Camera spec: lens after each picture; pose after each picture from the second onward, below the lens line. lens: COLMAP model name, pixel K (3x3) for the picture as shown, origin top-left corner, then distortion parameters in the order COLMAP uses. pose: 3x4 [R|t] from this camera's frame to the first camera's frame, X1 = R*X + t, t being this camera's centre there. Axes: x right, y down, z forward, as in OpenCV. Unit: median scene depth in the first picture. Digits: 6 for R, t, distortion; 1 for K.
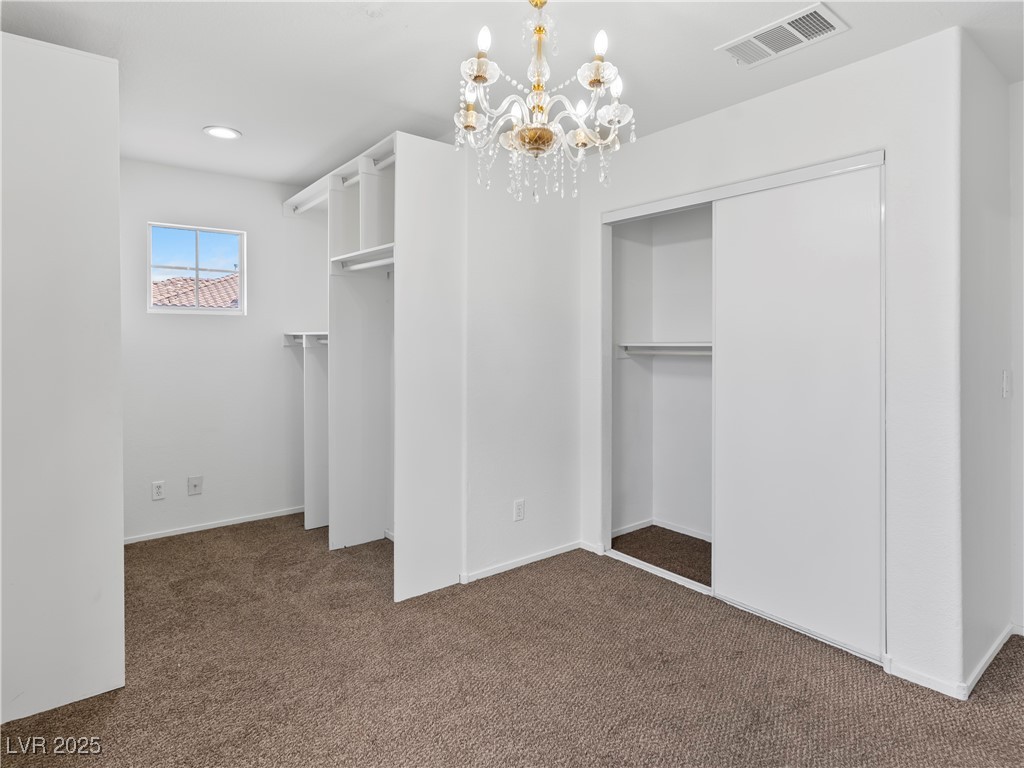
lens RADIAL K [[552.4, 0, 509.6], [0, 552.4, 382.3], [0, 0, 1]] dist [-0.001357, 0.001803]
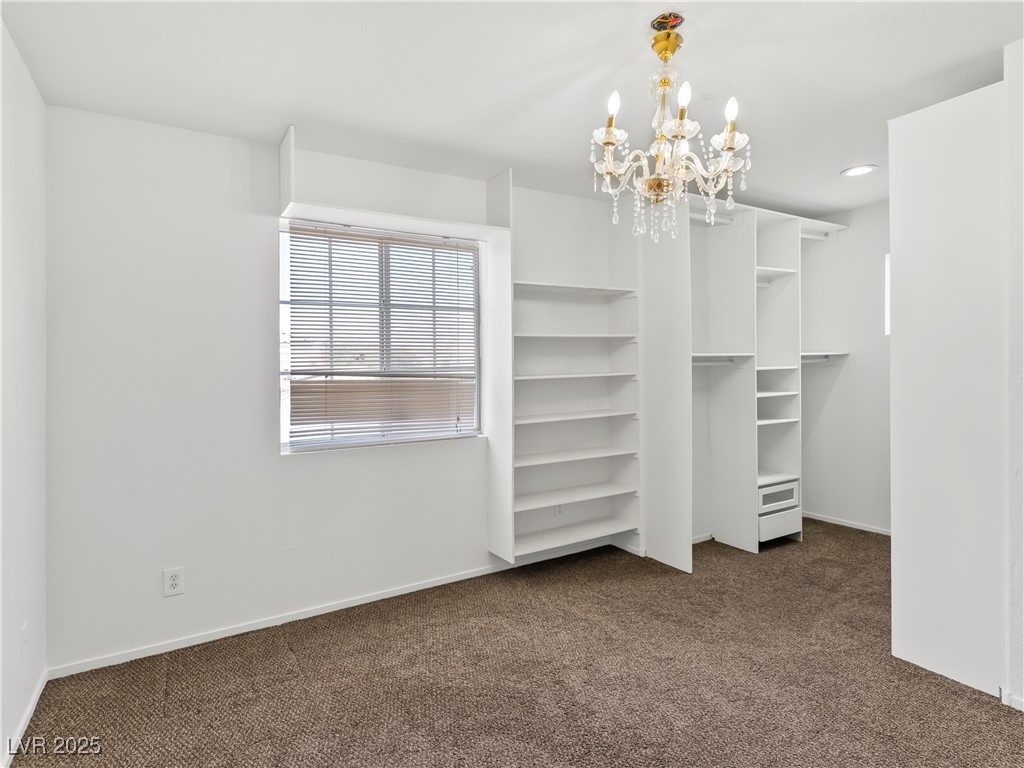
lens RADIAL K [[552.4, 0, 512.2], [0, 552.4, 377.8], [0, 0, 1]] dist [-0.001357, 0.001803]
pose [[-0.115775, 0.022743, -0.993015, 0.723209], [-0.059508, 0.997783, 0.029790, -0.027692], [0.991491, 0.062541, -0.114165, 0.482429]]
